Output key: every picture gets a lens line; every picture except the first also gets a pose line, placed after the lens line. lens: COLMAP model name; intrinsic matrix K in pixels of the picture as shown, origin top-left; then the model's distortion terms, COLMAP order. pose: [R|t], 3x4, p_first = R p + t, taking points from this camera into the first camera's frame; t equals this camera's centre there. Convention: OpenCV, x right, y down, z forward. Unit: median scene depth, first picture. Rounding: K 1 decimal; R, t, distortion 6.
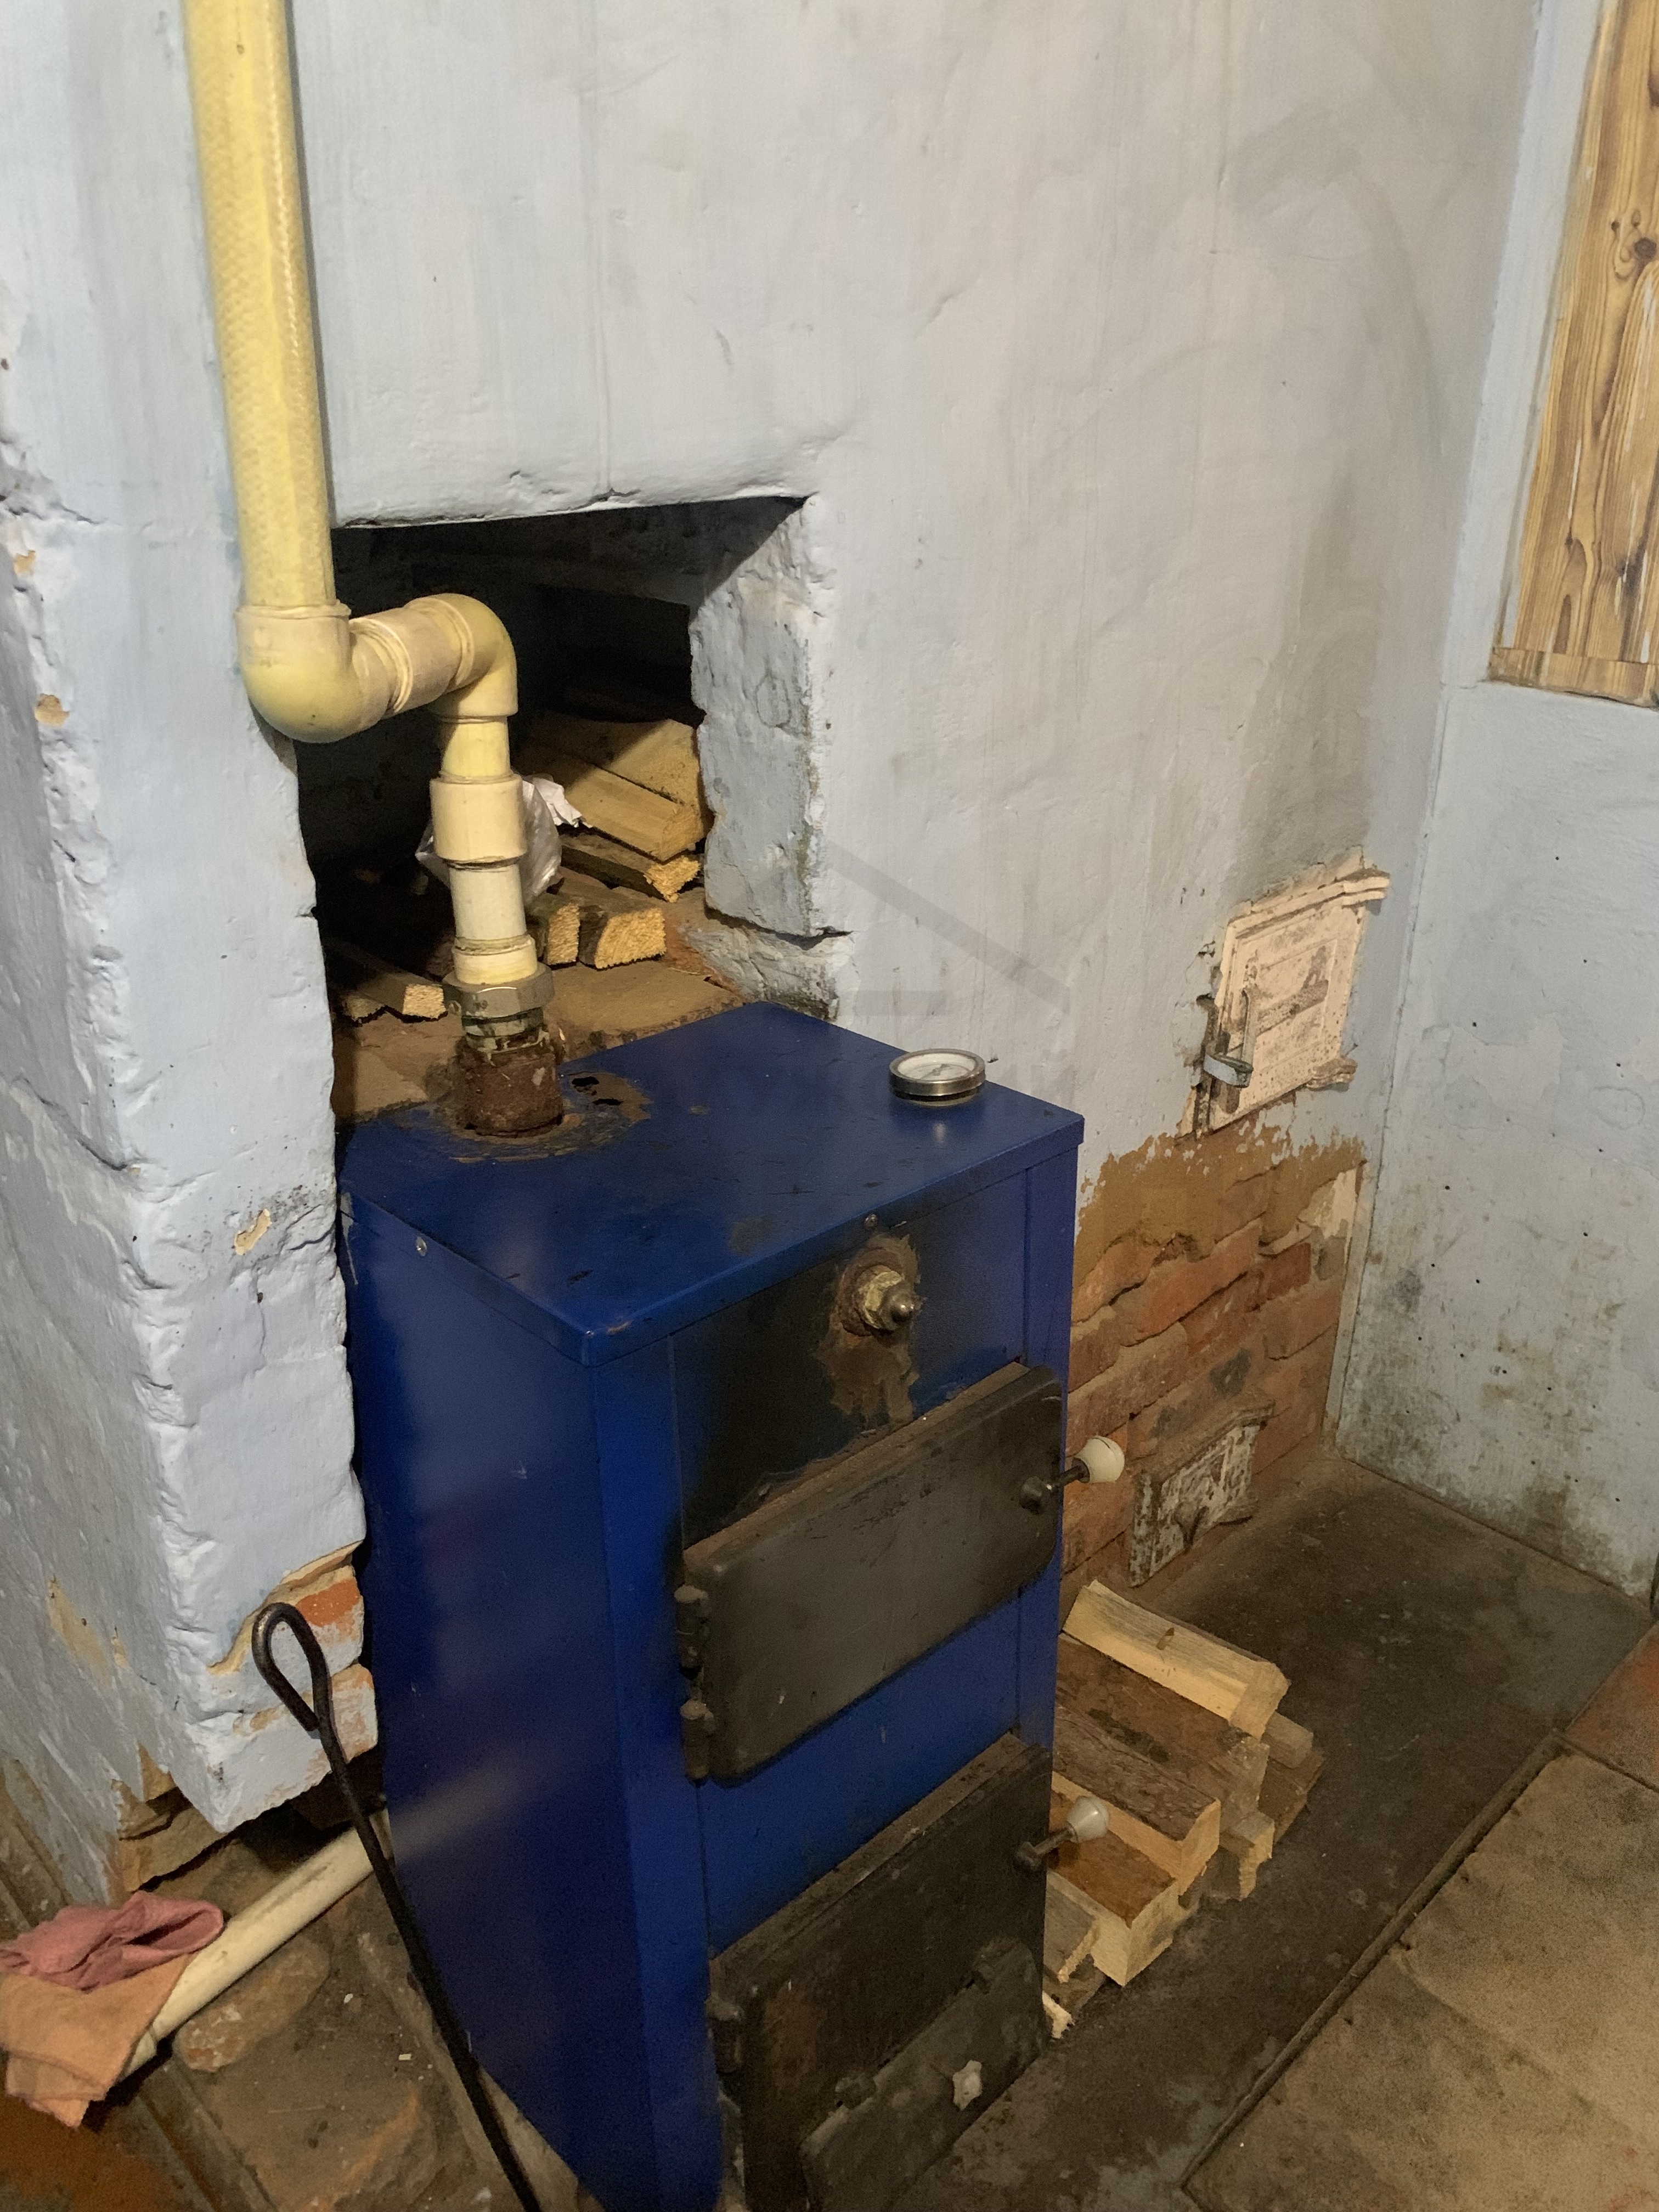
lens RADIAL K [[1703.6, 0, 821.5], [0, 1703.6, 1122.0], [0, 0, 1]] dist [0.038802, -0.064610]
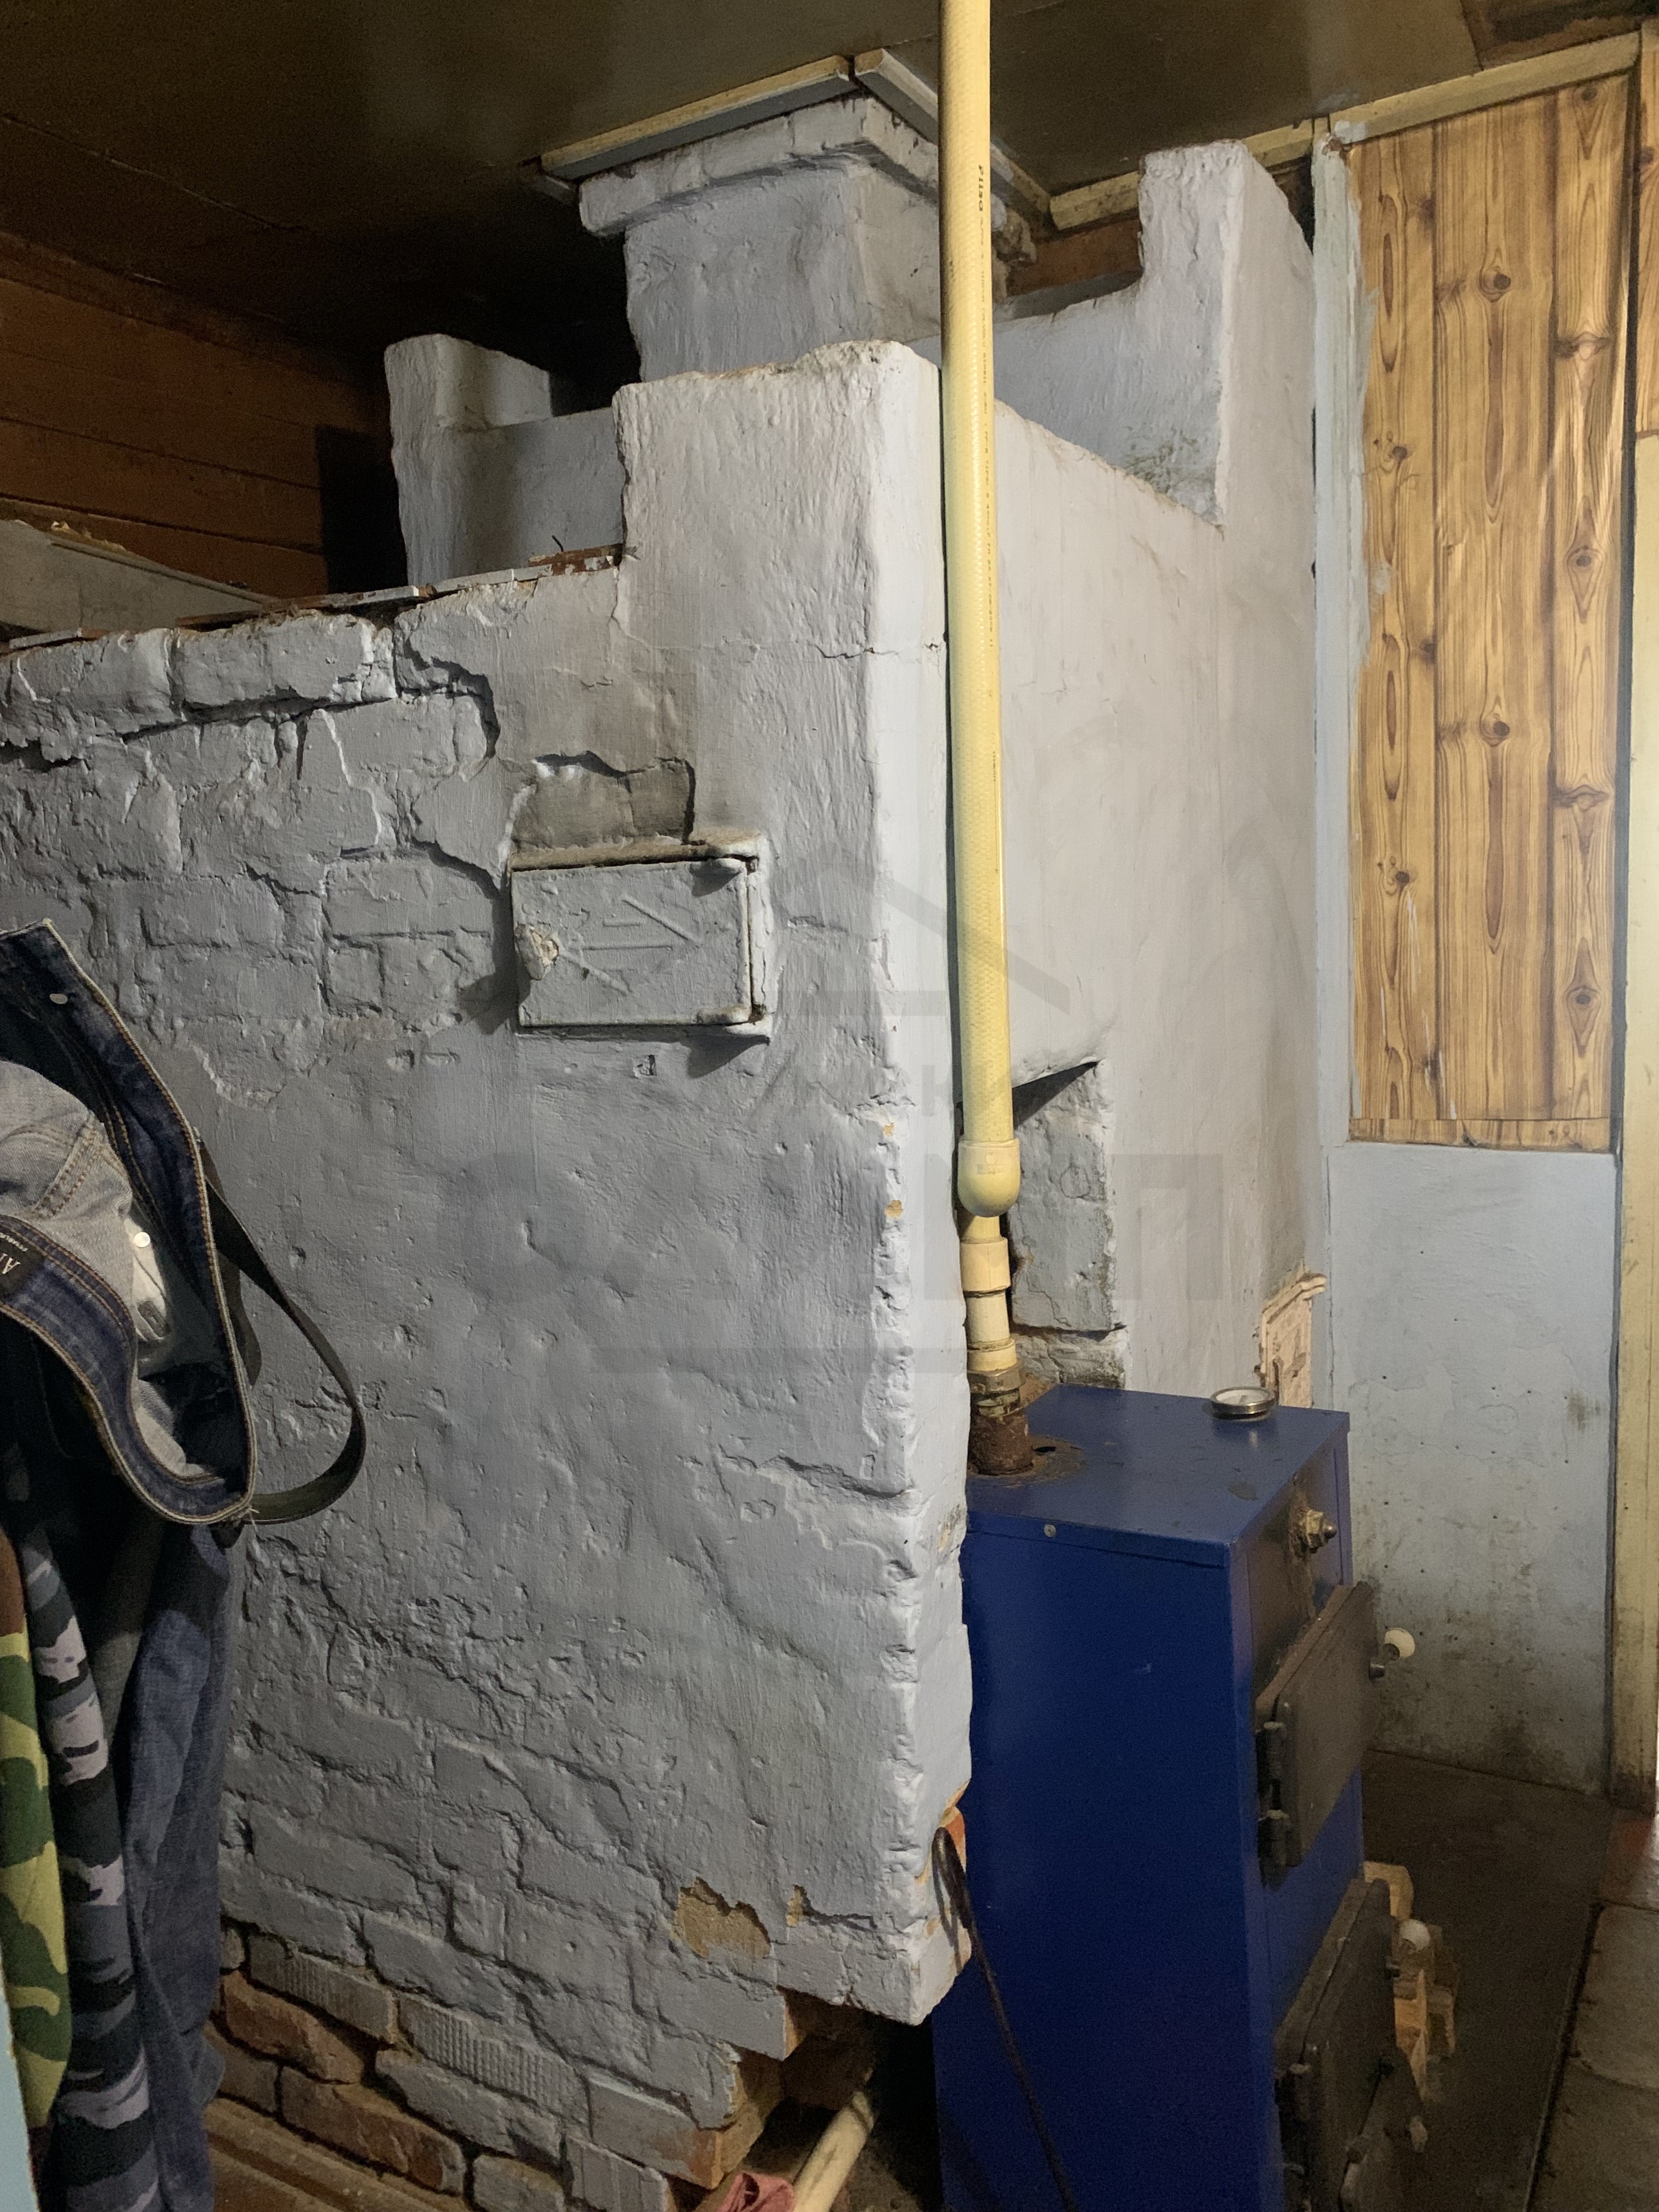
lens RADIAL K [[1703.6, 0, 820.2], [0, 1703.6, 1103.5], [0, 0, 1]] dist [0.038802, -0.064610]
pose [[0.961995, -0.082112, 0.260429, -0.617361], [0.158184, 0.944971, -0.286369, 0.090319], [-0.222583, 0.316682, 0.922046, -0.389516]]
